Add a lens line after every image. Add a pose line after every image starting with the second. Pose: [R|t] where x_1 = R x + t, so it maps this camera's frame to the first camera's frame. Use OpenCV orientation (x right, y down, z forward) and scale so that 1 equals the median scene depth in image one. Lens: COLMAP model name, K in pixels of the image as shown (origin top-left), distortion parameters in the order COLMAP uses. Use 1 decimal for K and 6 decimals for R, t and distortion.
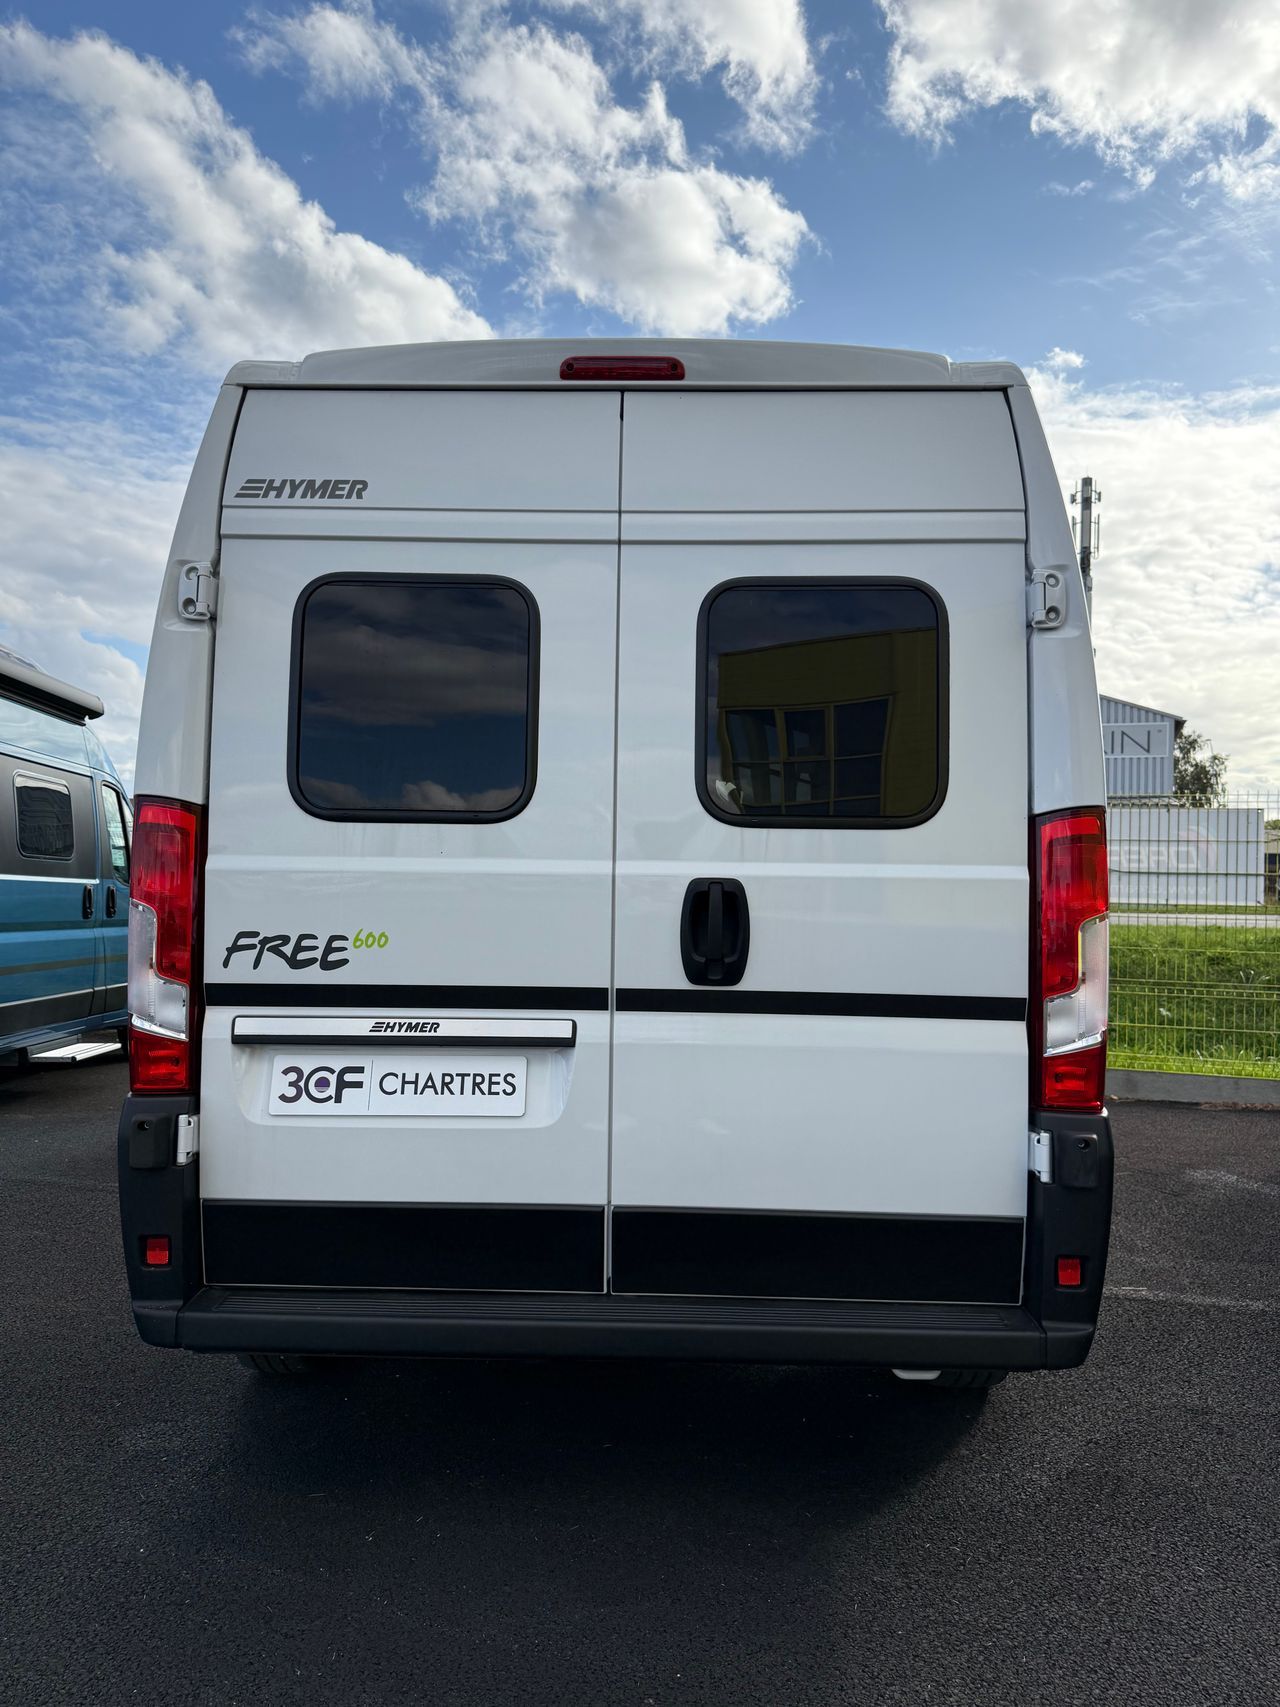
lens RADIAL K [[1222.4, 0, 649.7], [0, 1222.4, 826.2], [0, 0, 1]] dist [0.048562, -0.040969]
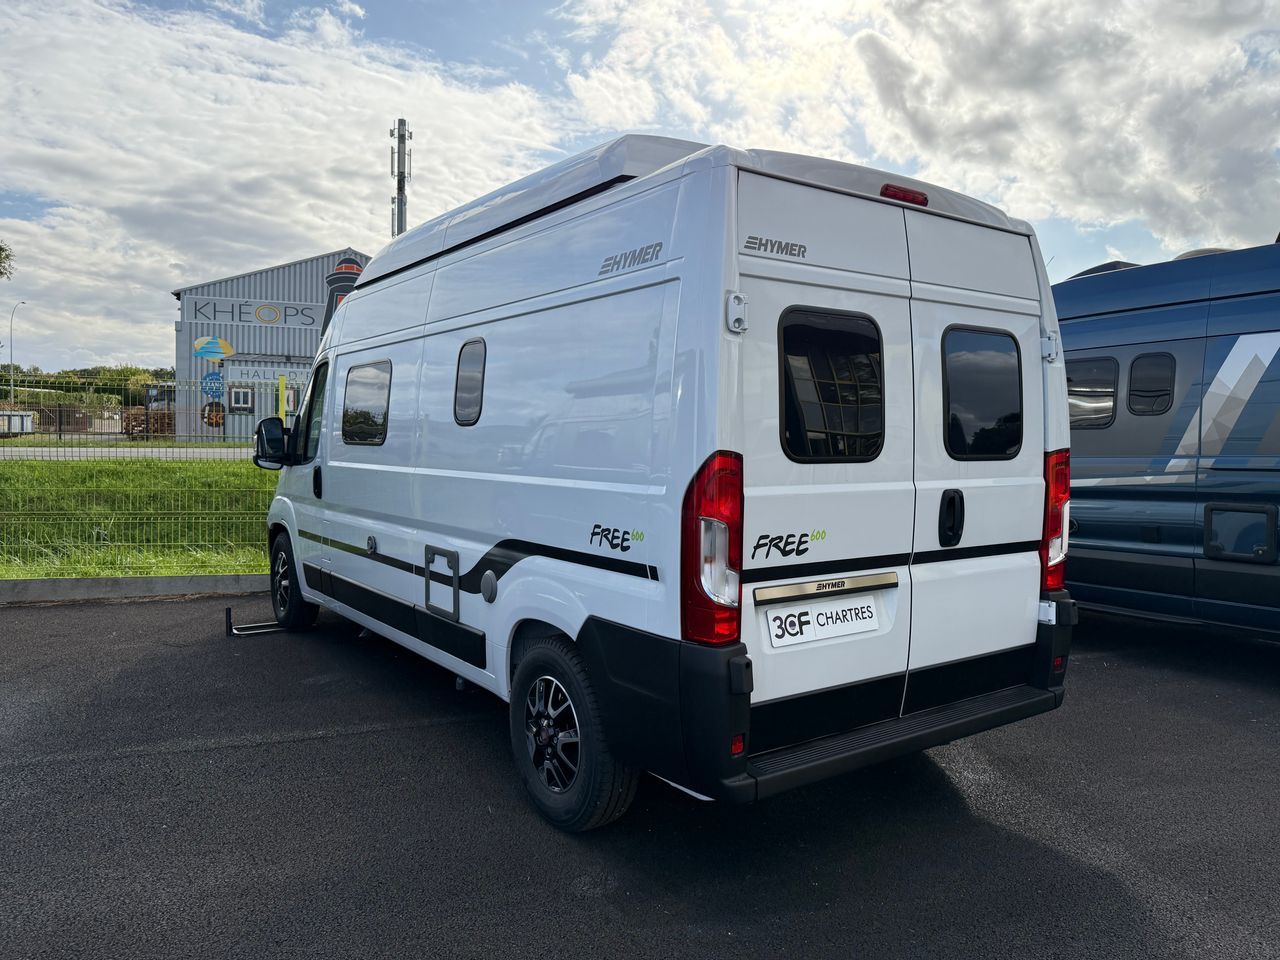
lens RADIAL K [[916.6, 0, 664.6], [0, 916.6, 460.9], [0, 0, 1]] dist [0.048562, -0.040969]
pose [[0.804464, -0.022731, 0.593567, -1.120361], [-0.031109, 0.996284, 0.080316, -0.098783], [-0.593186, -0.083077, 0.800767, 0.144429]]
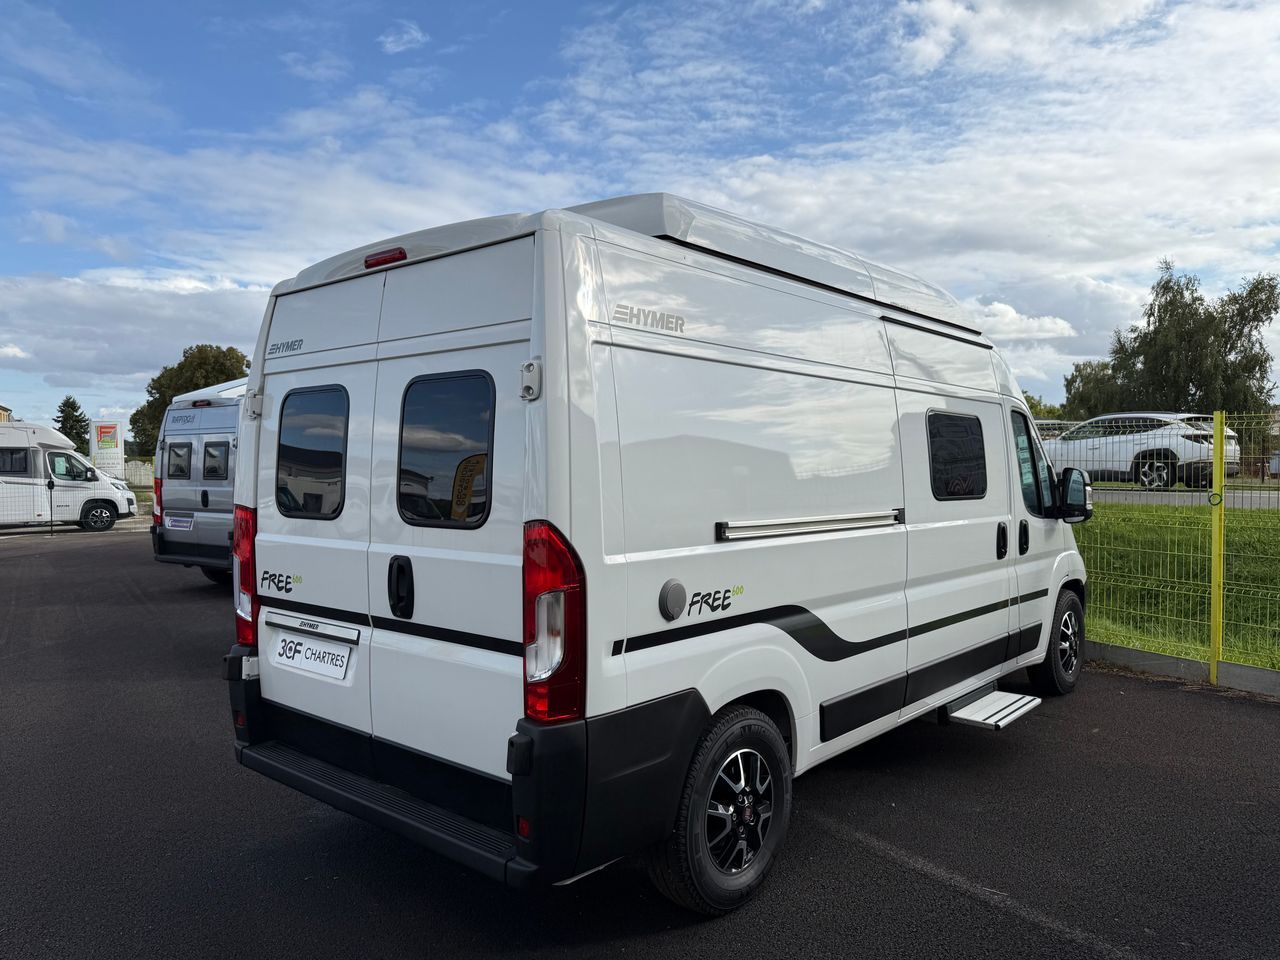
lens RADIAL K [[916.6, 0, 664.6], [0, 916.6, 460.9], [0, 0, 1]] dist [0.048562, -0.040969]
pose [[0.772668, -0.016488, -0.634596, 1.157001], [0.042924, 0.998732, 0.026314, -0.108520], [0.633357, -0.047571, 0.772396, 0.243013]]
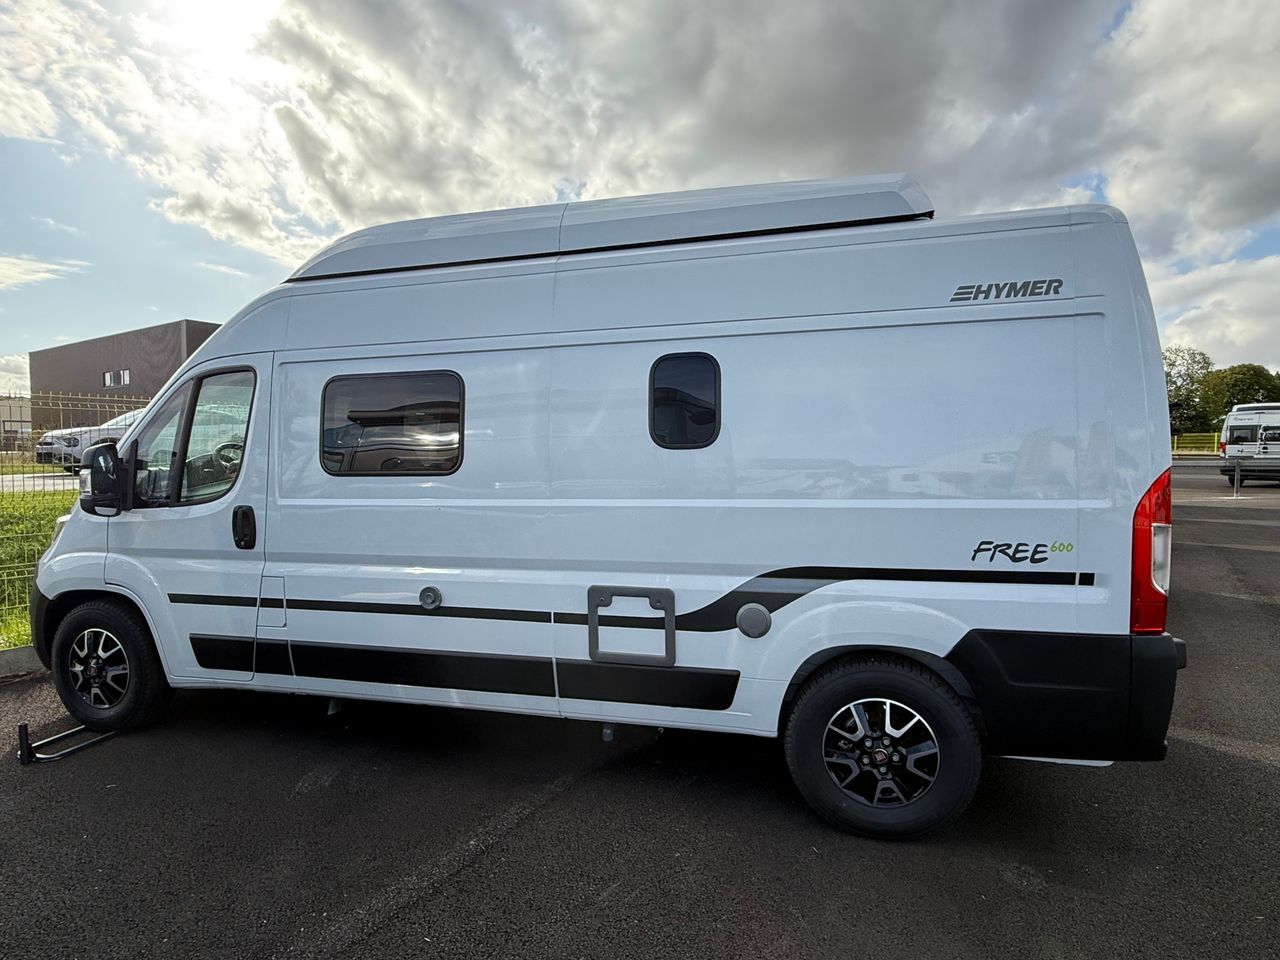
lens RADIAL K [[736.2, 0, 640.0], [0, 736.2, 480.0], [0, 0, 1]] dist [-0.001148, -0.000468]
pose [[0.268871, -0.052182, 0.961762, -1.652404], [-0.038088, 0.997174, 0.064751, -0.038011], [-0.962423, -0.054041, 0.266124, 1.557720]]
